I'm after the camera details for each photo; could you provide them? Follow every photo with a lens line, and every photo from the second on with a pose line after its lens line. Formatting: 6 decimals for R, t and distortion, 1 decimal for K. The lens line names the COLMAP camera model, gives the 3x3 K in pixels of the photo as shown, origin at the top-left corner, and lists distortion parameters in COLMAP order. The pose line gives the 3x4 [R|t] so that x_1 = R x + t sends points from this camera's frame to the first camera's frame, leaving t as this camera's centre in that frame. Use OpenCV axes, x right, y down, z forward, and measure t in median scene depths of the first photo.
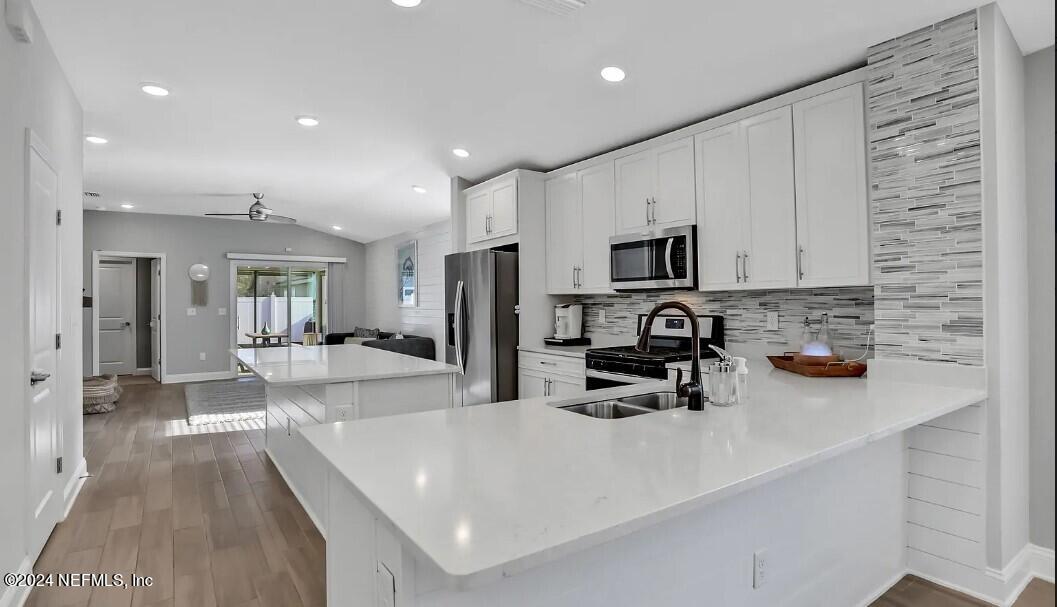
lens RADIAL K [[530.0, 0, 526.1], [0, 530.0, 298.4], [0, 0, 1]] dist [-0.003652, -0.000703]
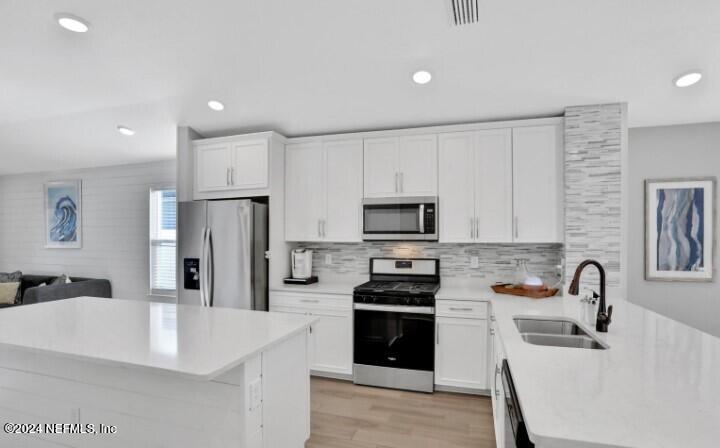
lens RADIAL K [[368.4, 0, 362.0], [0, 368.4, 240.8], [0, 0, 1]] dist [-0.036458, 0.000542]
pose [[0.788913, 0.006523, 0.614470, -0.431223], [-0.014407, 0.999865, 0.007883, -0.022655], [-0.614336, -0.015071, 0.788901, 0.323449]]
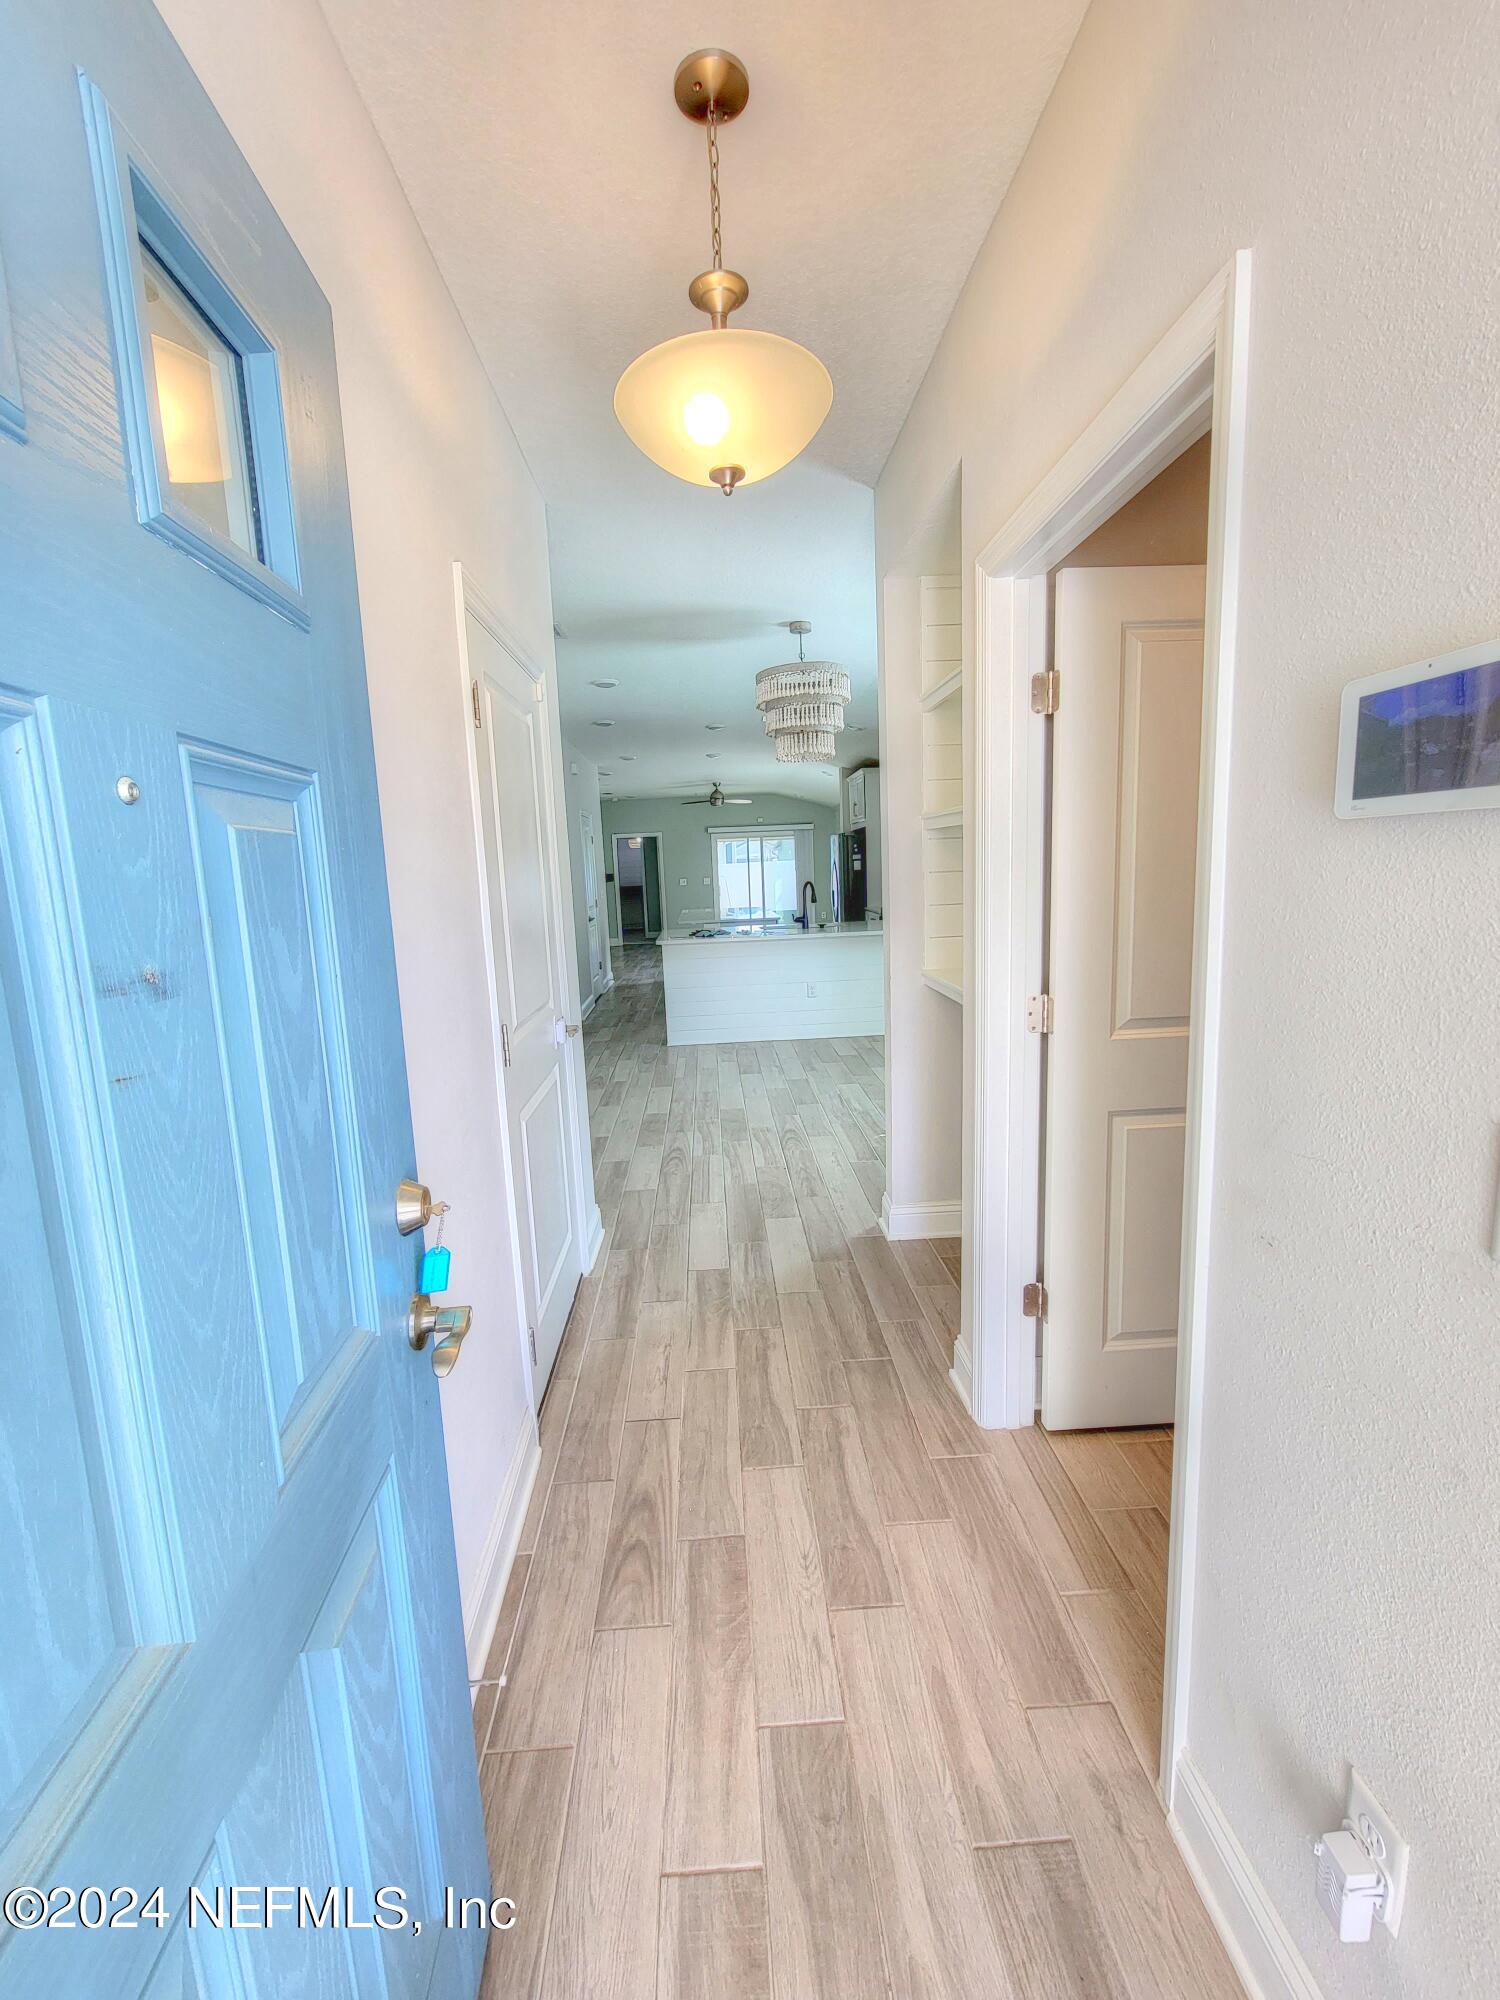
lens RADIAL K [[823.3, 0, 738.1], [0, 823.3, 994.3], [0, 0, 1]] dist [0.000251, 0.000178]
pose [[0.855595, 0.048060, -0.515410, 1.017853], [0.039412, 0.986742, 0.157436, -0.044960], [0.516143, -0.155015, 0.842358, -1.189765]]
